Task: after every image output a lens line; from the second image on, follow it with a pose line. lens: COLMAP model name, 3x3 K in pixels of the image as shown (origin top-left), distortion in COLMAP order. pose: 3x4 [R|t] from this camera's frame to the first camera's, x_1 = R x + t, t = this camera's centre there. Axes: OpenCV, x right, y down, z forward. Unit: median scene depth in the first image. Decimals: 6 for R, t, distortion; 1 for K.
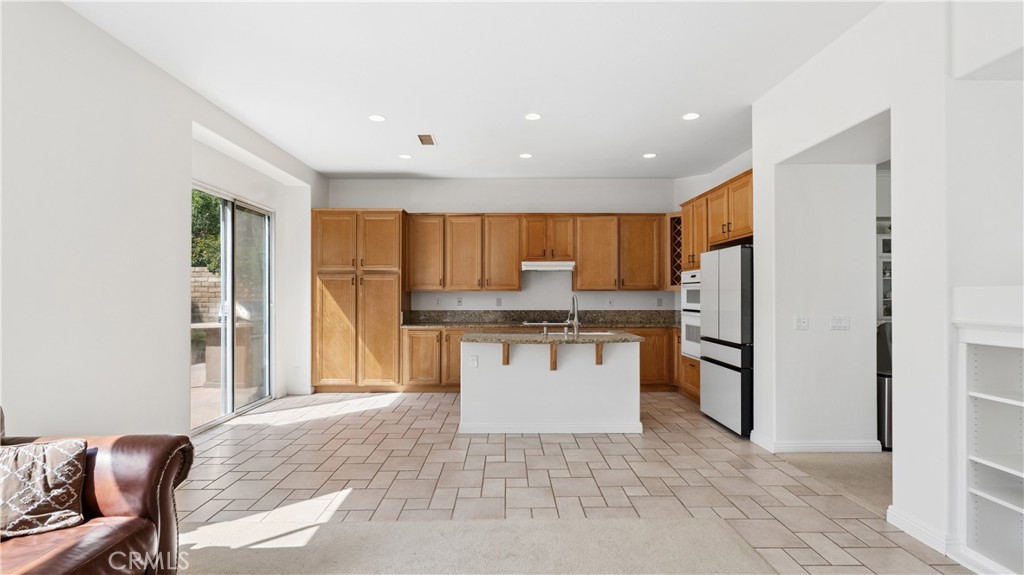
lens RADIAL K [[470.4, 0, 513.8], [0, 470.4, 288.6], [0, 0, 1]] dist [-0.005655, 0.001290]
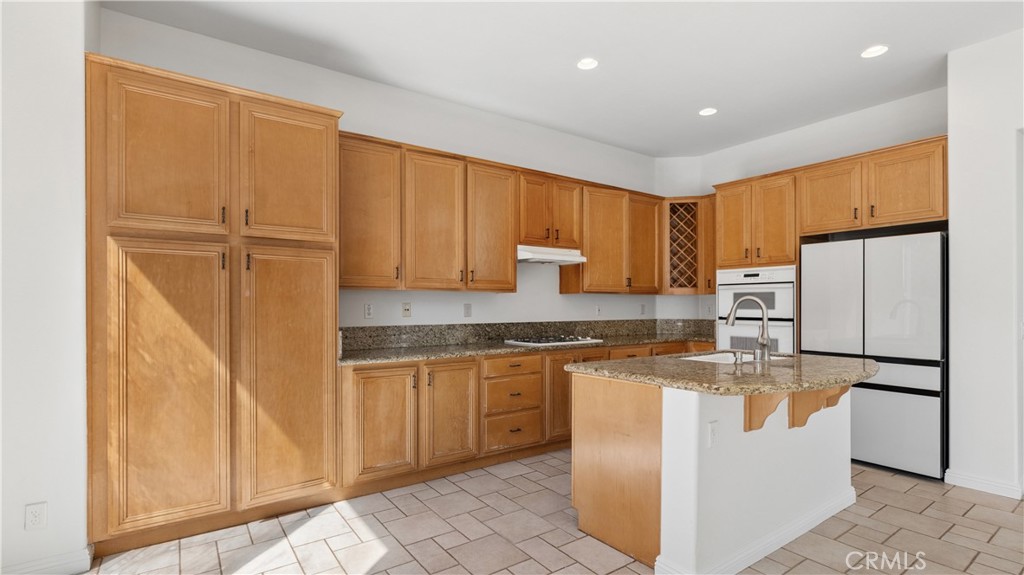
lens RADIAL K [[470.4, 0, 497.5], [0, 470.4, 306.2], [0, 0, 1]] dist [-0.005655, 0.001290]
pose [[0.828160, 0.000324, 0.560492, -0.374545], [-0.008514, 0.999892, 0.012002, 0.017511], [-0.560427, -0.014712, 0.828073, 0.526937]]
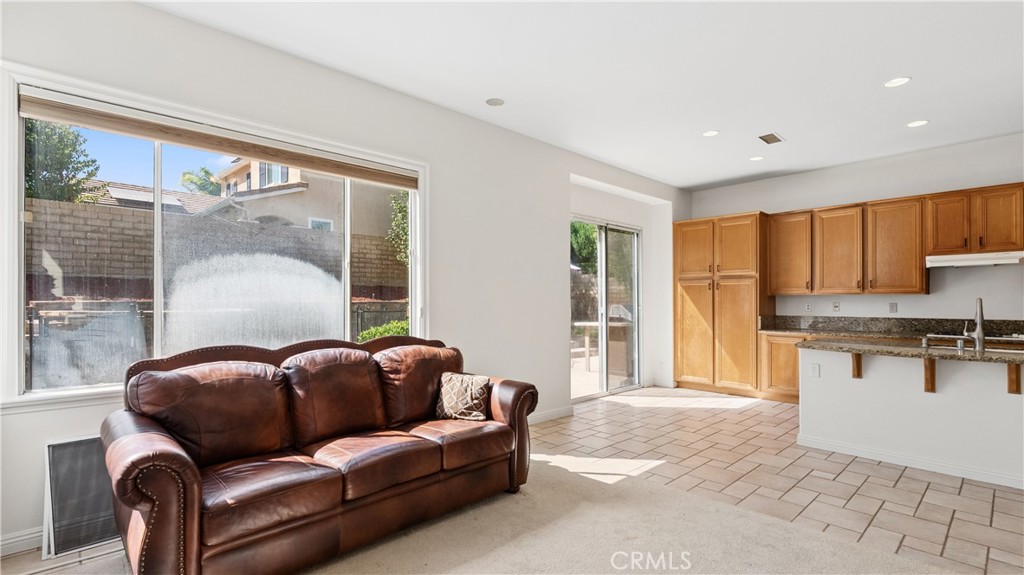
lens RADIAL K [[470.4, 0, 505.5], [0, 470.4, 296.4], [0, 0, 1]] dist [-0.005655, 0.001290]
pose [[0.667036, -0.007185, -0.744990, 0.138305], [0.009865, 0.999951, -0.000811, 0.003298], [0.744960, -0.006809, 0.667075, -0.046250]]
